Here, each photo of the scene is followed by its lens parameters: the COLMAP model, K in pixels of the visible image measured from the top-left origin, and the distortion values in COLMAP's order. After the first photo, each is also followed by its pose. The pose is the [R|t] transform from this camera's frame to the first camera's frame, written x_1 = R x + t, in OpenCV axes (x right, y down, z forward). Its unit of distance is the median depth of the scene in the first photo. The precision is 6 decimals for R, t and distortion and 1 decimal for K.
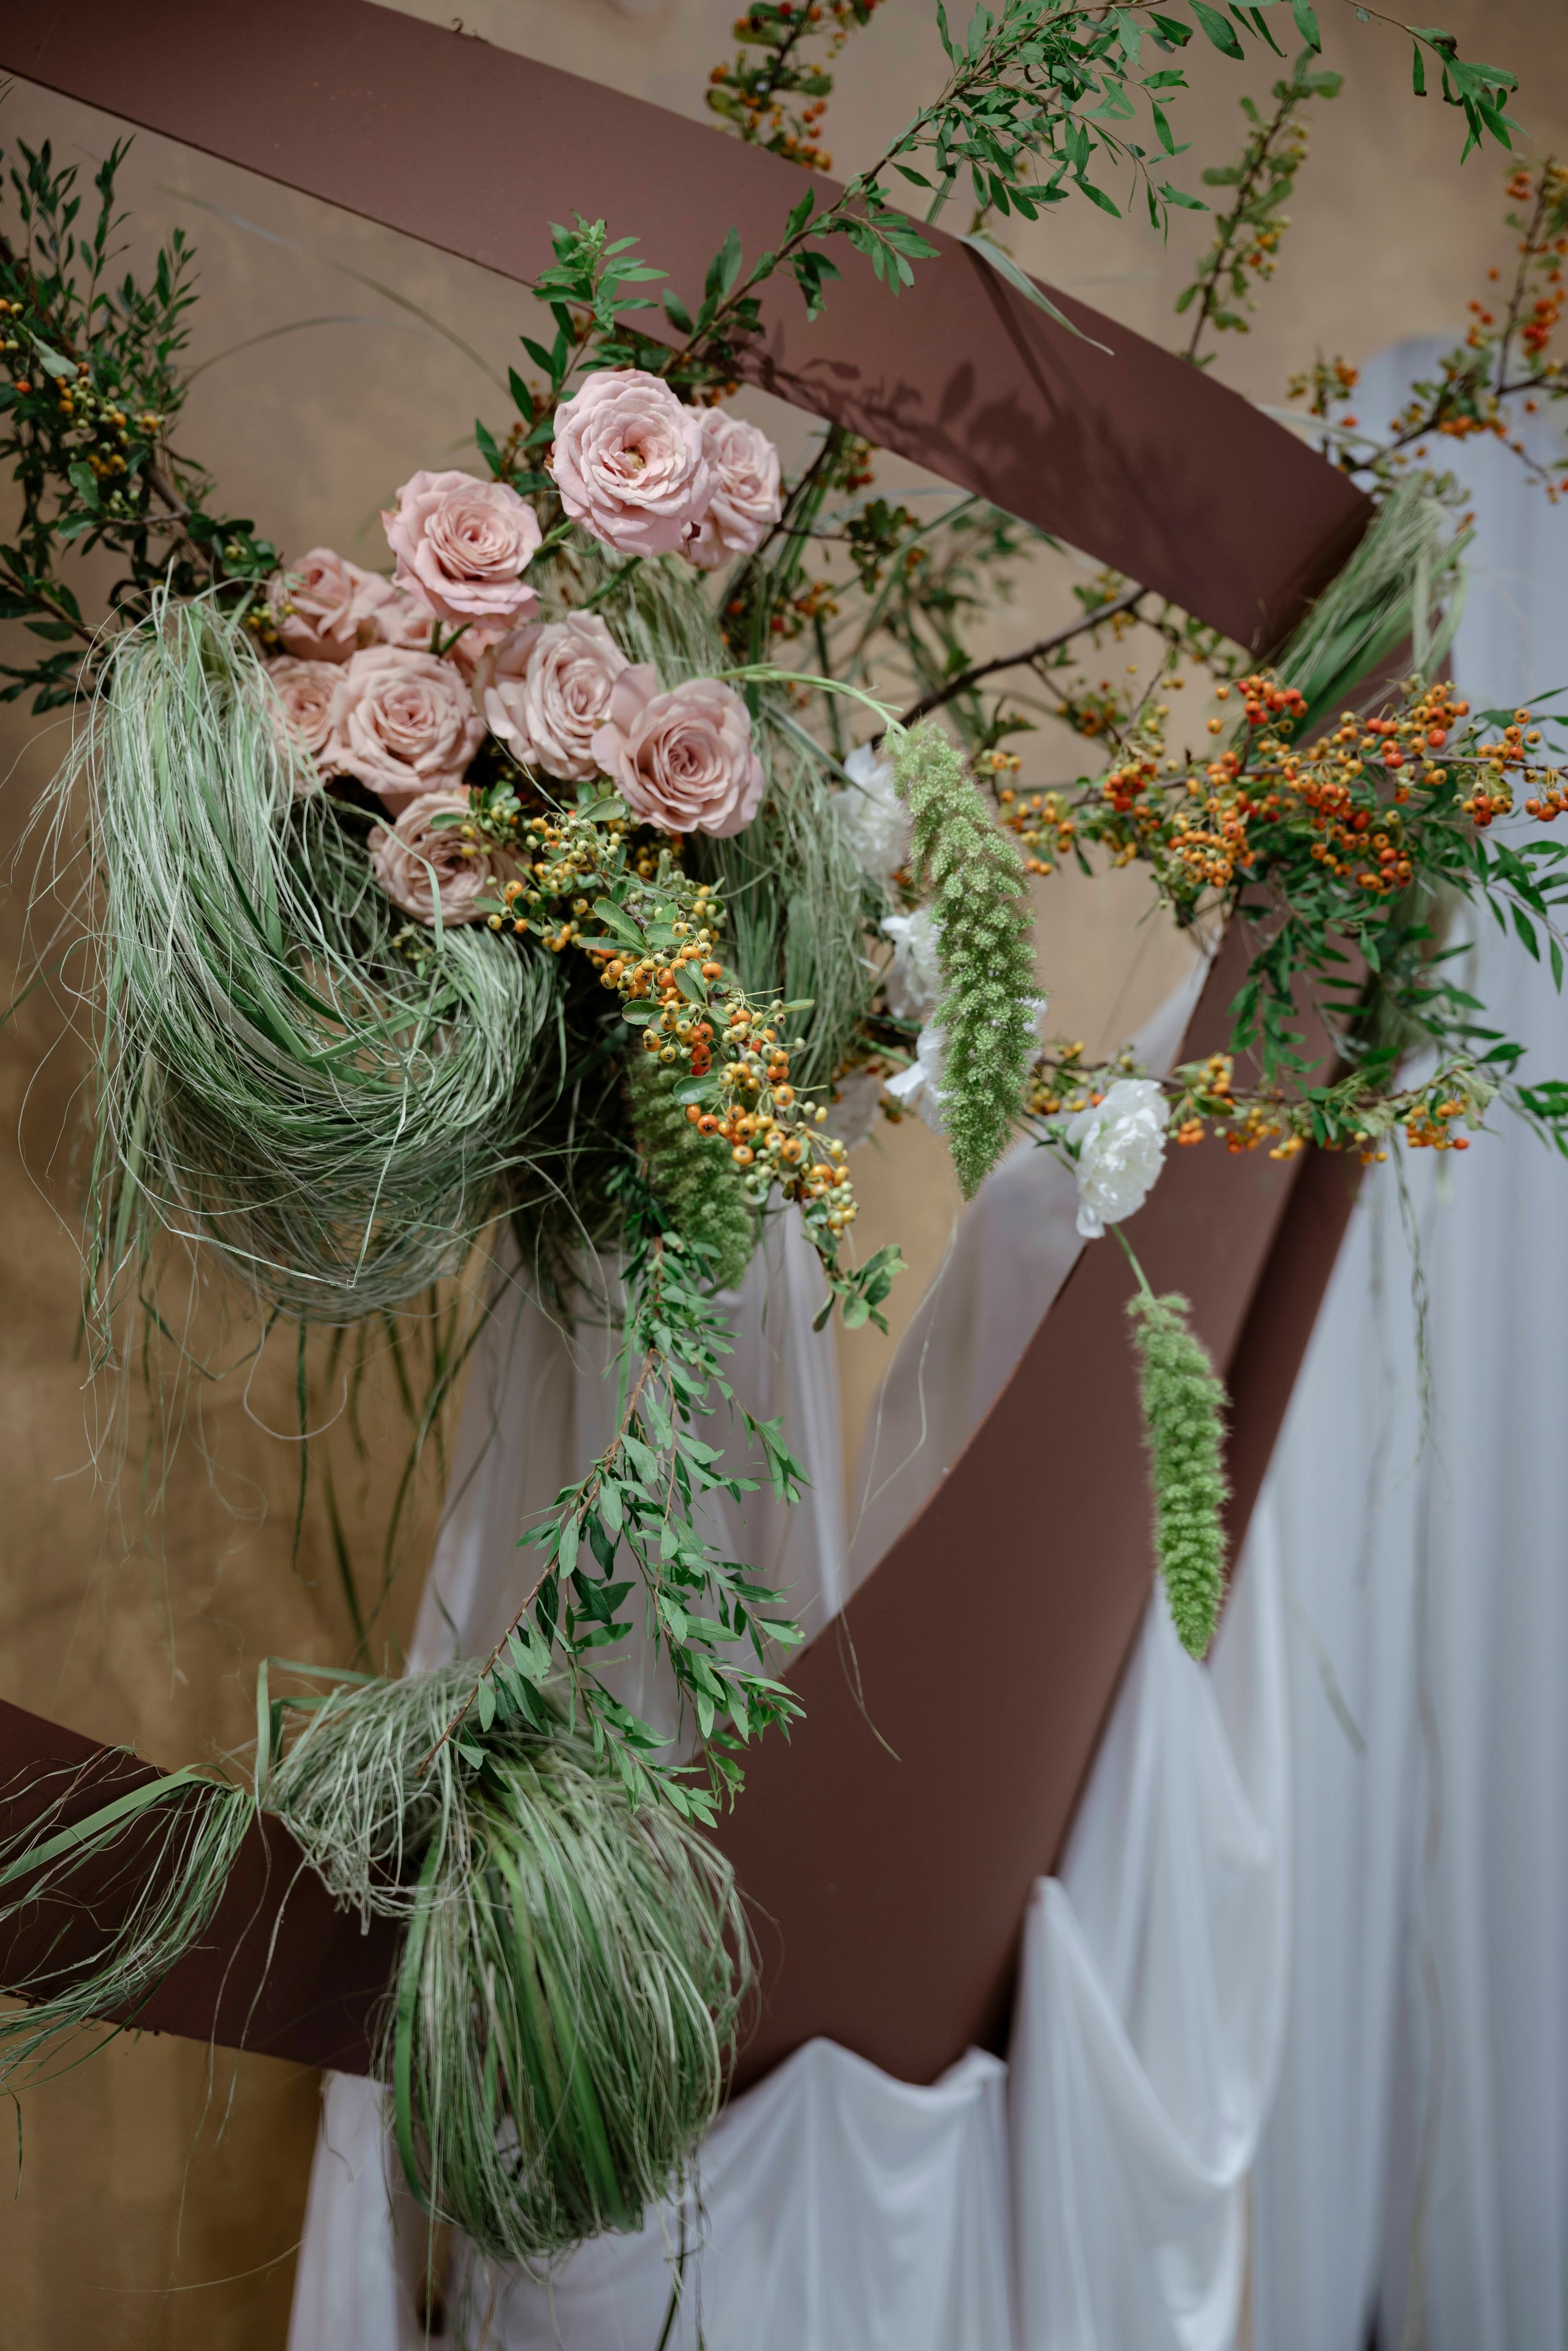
lens RADIAL K [[2946.3, 0, 780.6], [0, 2946.3, 1186.4], [0, 0, 1]] dist [0.153515, 0.000000]
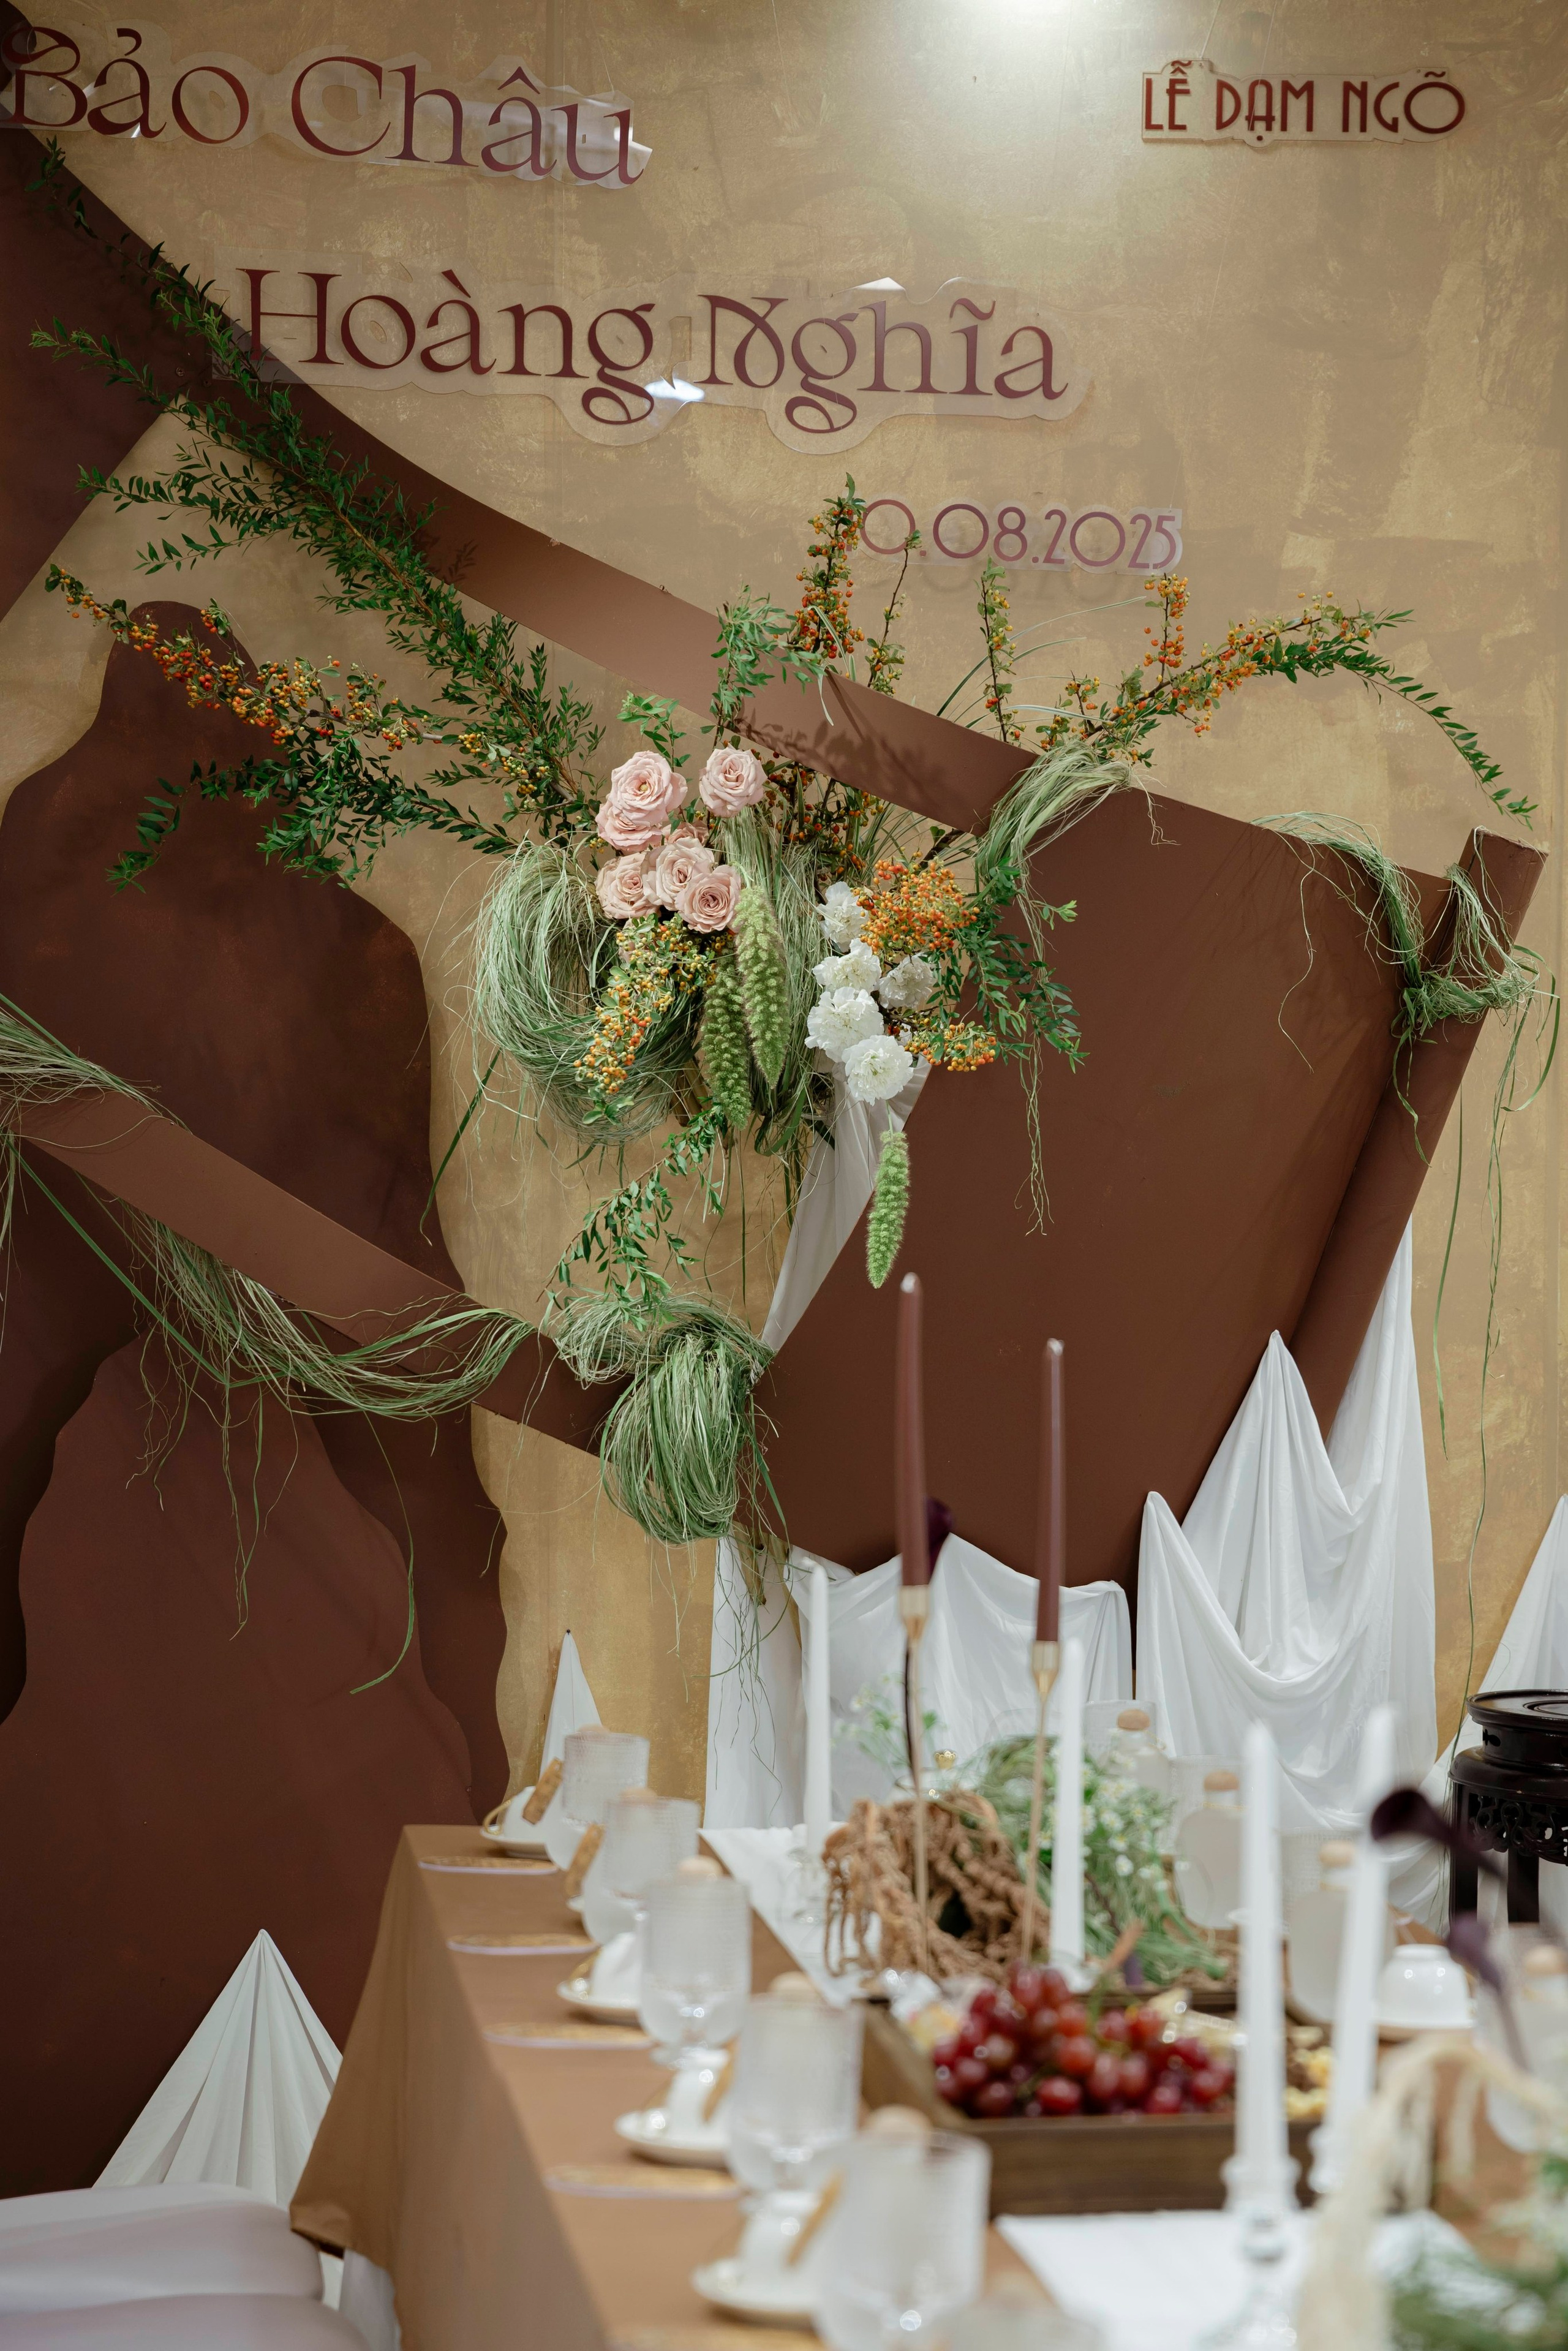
lens RADIAL K [[5160.1, 0, 802.5], [0, 5160.1, 1370.5], [0, 0, 1]] dist [0.418317, 0.000000]
pose [[0.787514, 0.022219, -0.615895, 2.528801], [-0.012647, 0.999722, 0.019896, 0.142929], [0.616166, -0.007879, 0.787577, -2.160078]]
